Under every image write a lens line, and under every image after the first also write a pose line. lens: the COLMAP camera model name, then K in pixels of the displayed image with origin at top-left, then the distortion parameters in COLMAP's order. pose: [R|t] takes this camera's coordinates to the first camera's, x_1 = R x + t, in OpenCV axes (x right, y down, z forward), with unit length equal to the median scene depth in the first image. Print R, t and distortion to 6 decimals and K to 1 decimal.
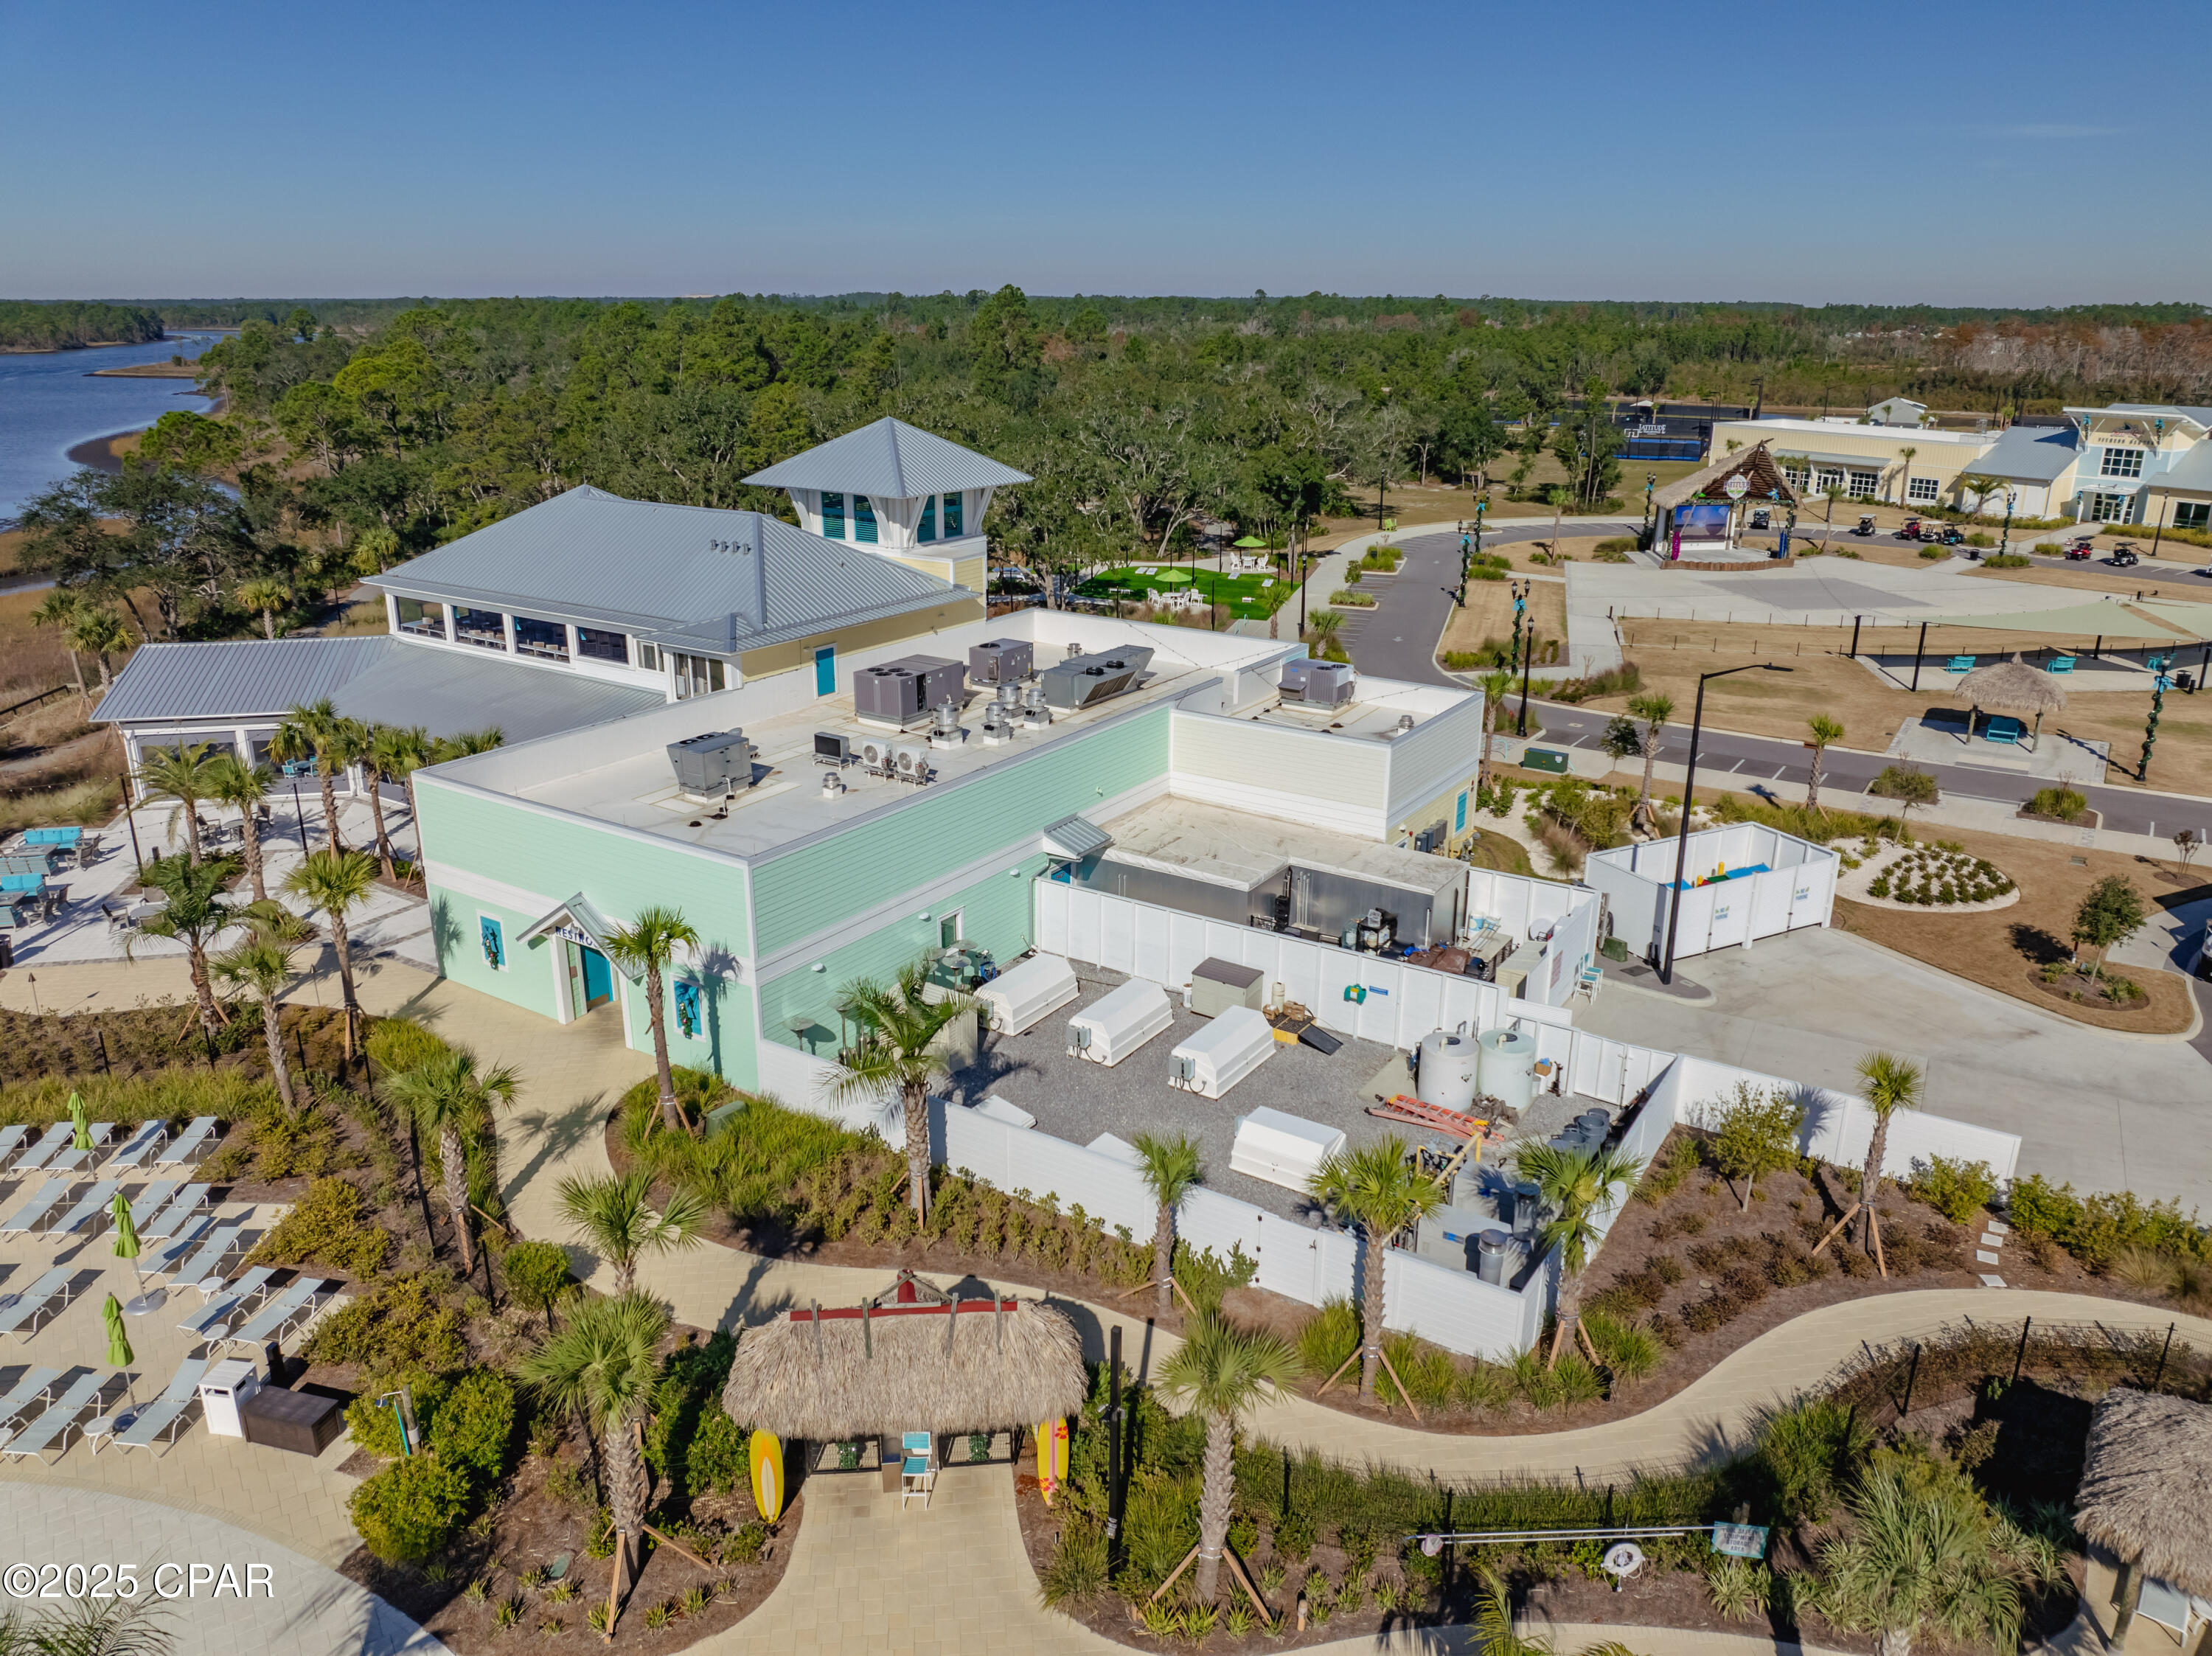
lens RADIAL K [[1559.7, 0, 1104.2], [0, 1559.7, 807.0], [0, 0, 1]] dist [-0.041552, 0.007007]
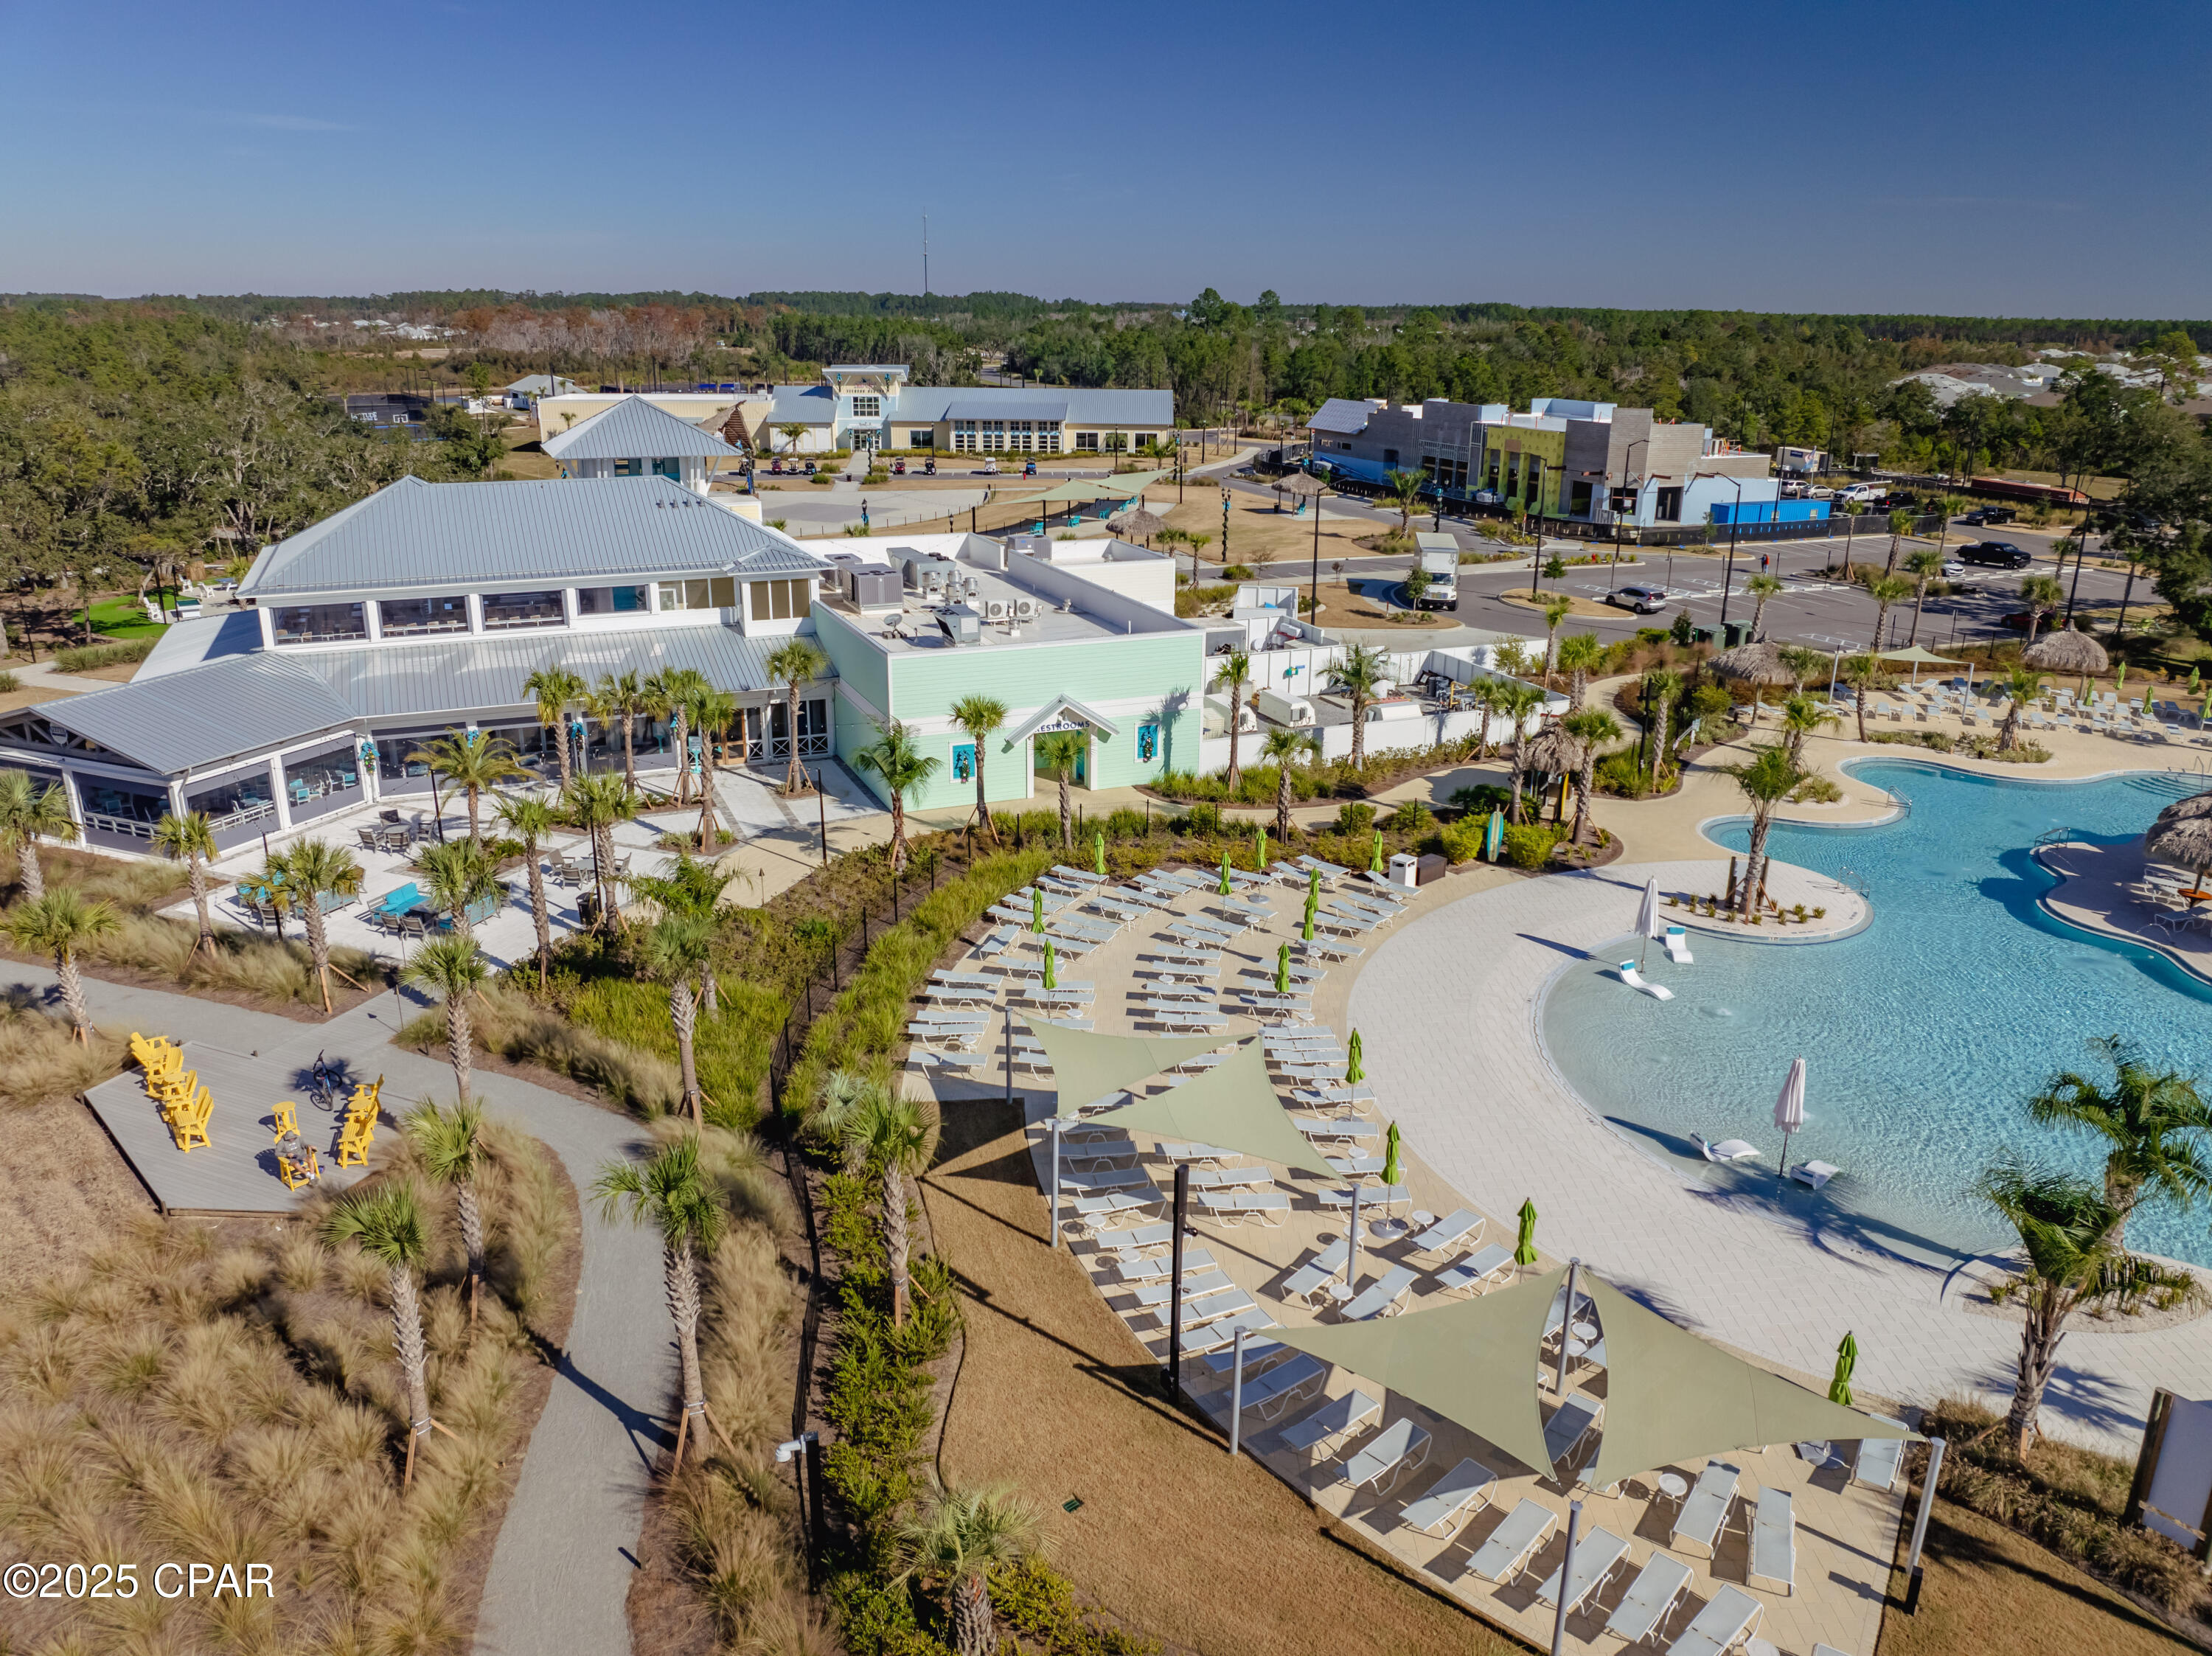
lens RADIAL K [[1569.5, 0, 1106.0], [0, 1569.5, 828.0], [0, 0, 1]] dist [-0.042656, 0.002750]
pose [[0.548089, -0.264219, 0.793591, -0.459114], [0.250232, 0.957137, 0.145849, -0.009544], [-0.798112, 0.118644, 0.590712, 0.025011]]
